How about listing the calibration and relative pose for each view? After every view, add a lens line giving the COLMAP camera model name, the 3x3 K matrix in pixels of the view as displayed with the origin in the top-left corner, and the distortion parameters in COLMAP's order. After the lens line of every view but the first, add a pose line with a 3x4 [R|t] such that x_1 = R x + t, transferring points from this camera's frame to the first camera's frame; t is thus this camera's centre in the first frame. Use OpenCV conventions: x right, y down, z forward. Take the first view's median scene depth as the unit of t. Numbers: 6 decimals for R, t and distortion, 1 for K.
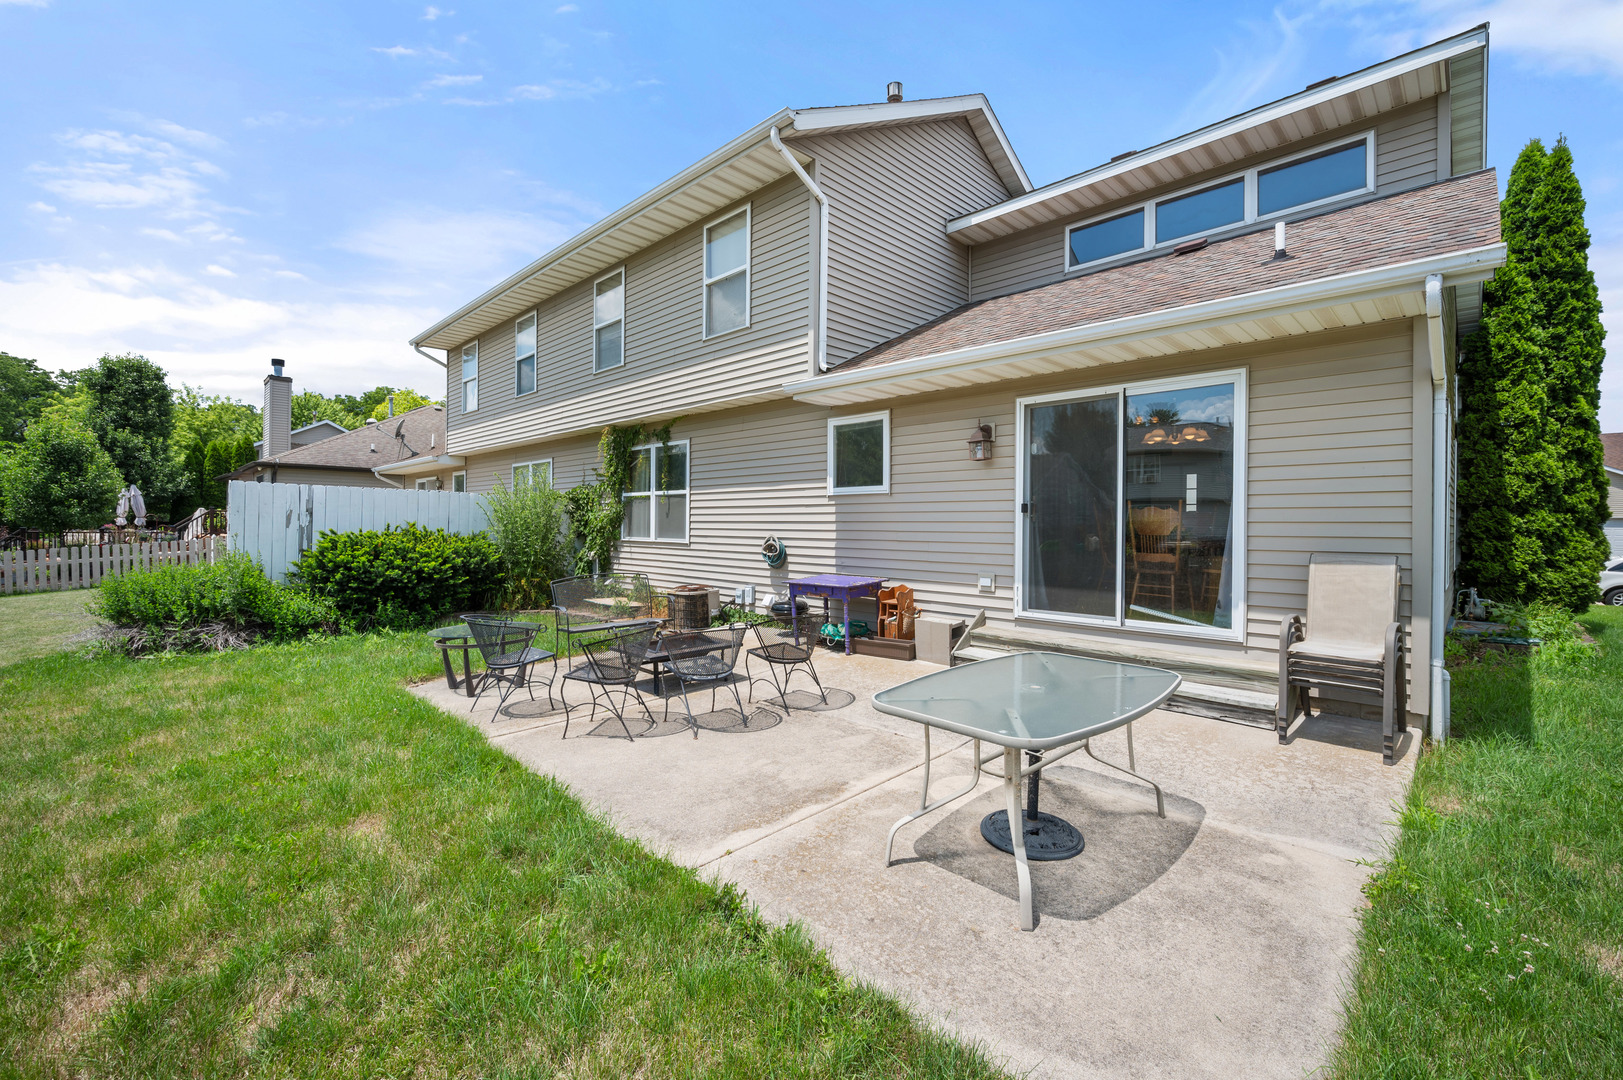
lens RADIAL K [[670.3, 0, 814.0], [0, 670.3, 526.5], [0, 0, 1]] dist [-0.000350, -0.000036]
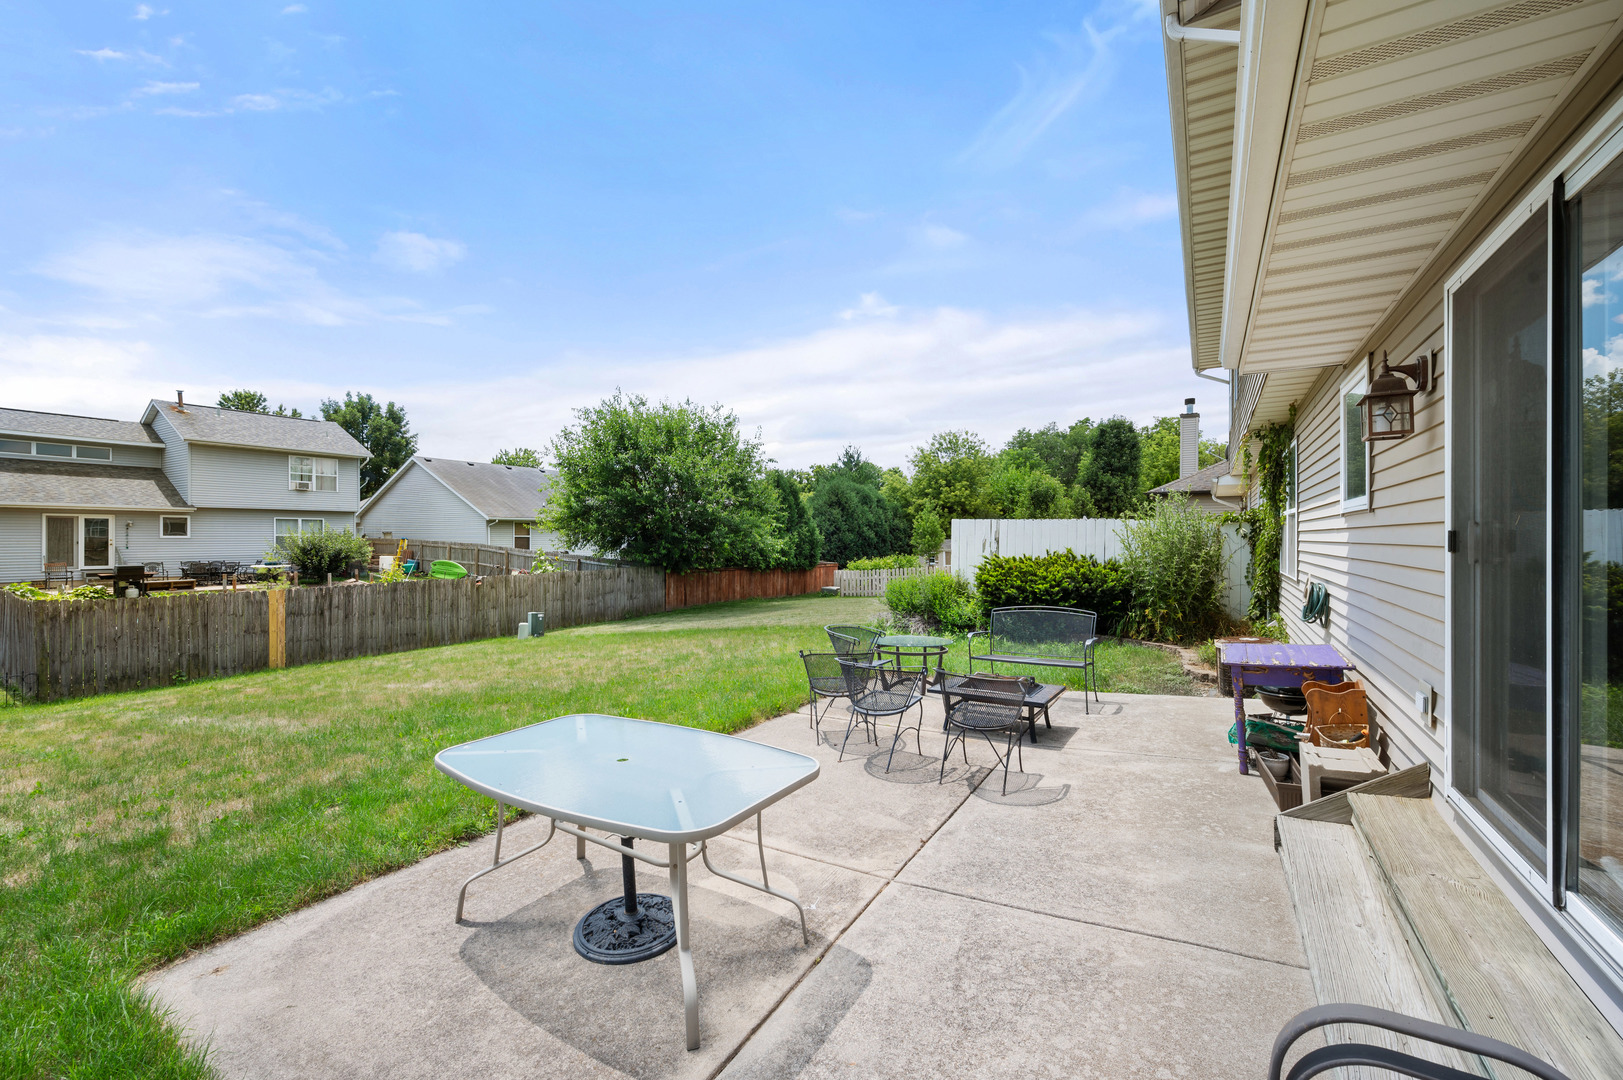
lens RADIAL K [[670.3, 0, 817.4], [0, 670.3, 541.3], [0, 0, 1]] dist [-0.000350, -0.000036]
pose [[0.234318, -0.001169, -0.972159, 0.494060], [-0.001297, 0.999998, -0.001515, -0.020255], [0.972159, 0.001616, 0.234317, 0.408474]]
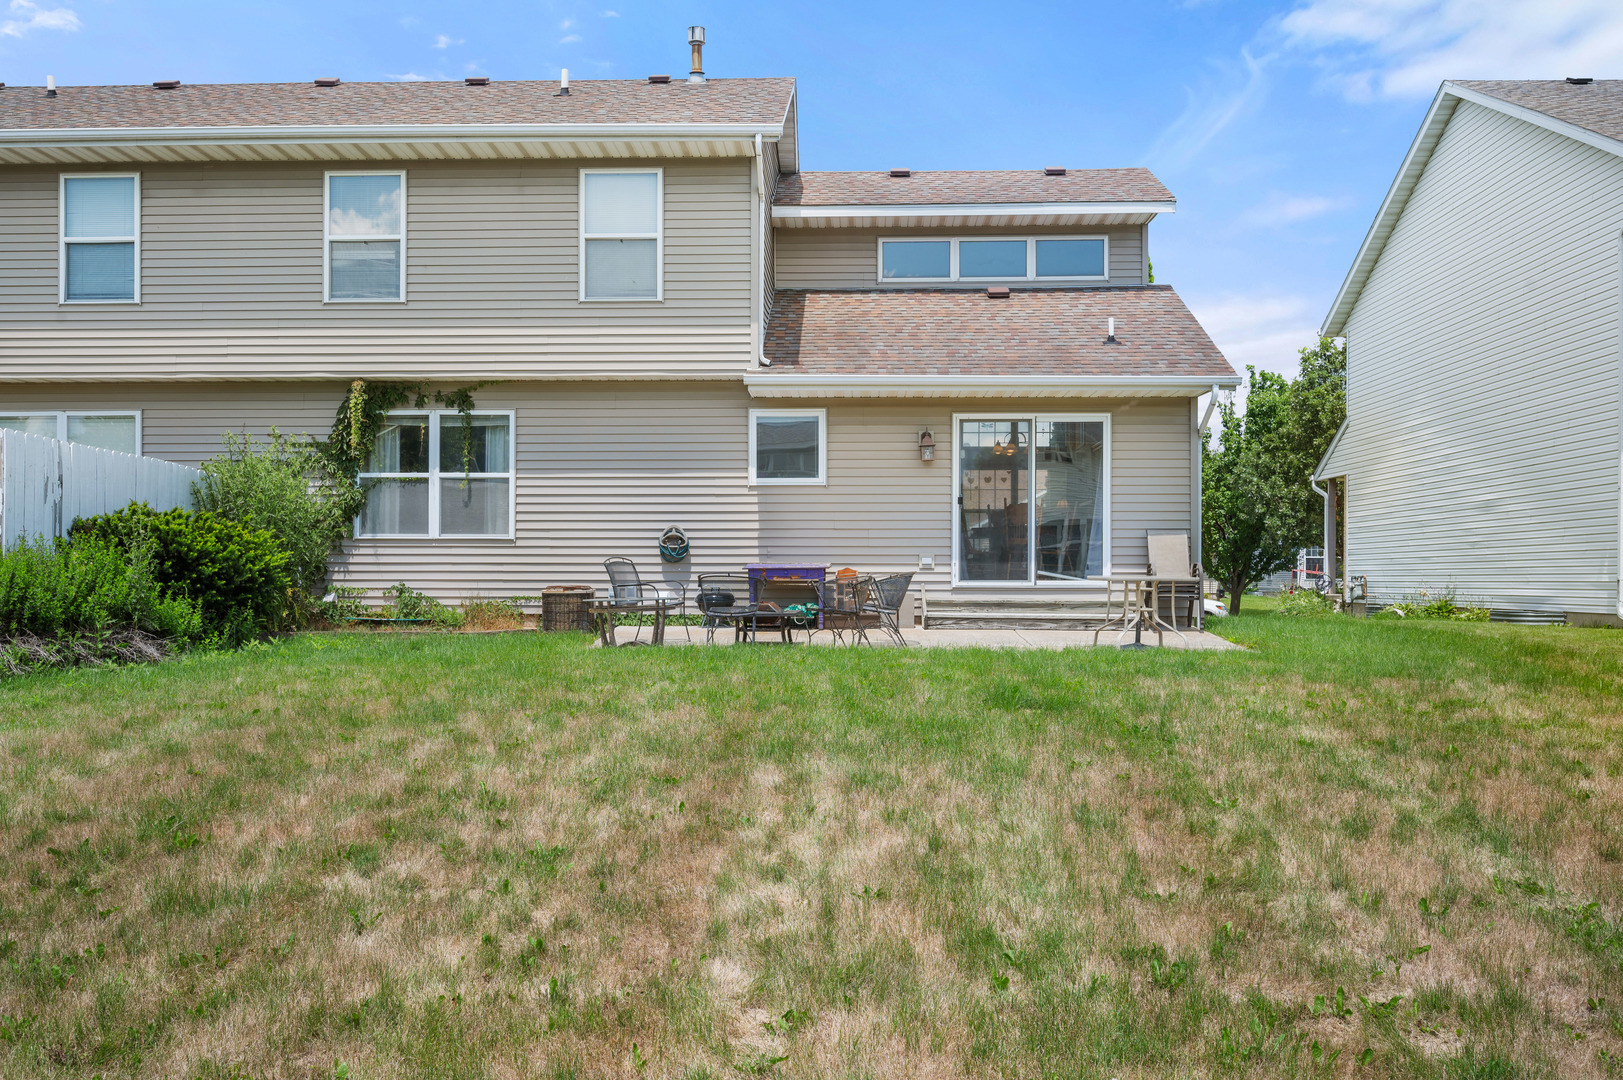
lens RADIAL K [[1409.9, 0, 810.9], [0, 1409.9, 546.5], [0, 0, 1]] dist [0.008081, -0.001805]
pose [[0.739654, 0.010235, 0.672910, -1.328685], [0.005834, 0.999749, -0.021619, 0.090840], [-0.672962, 0.019916, 0.739409, -0.614110]]
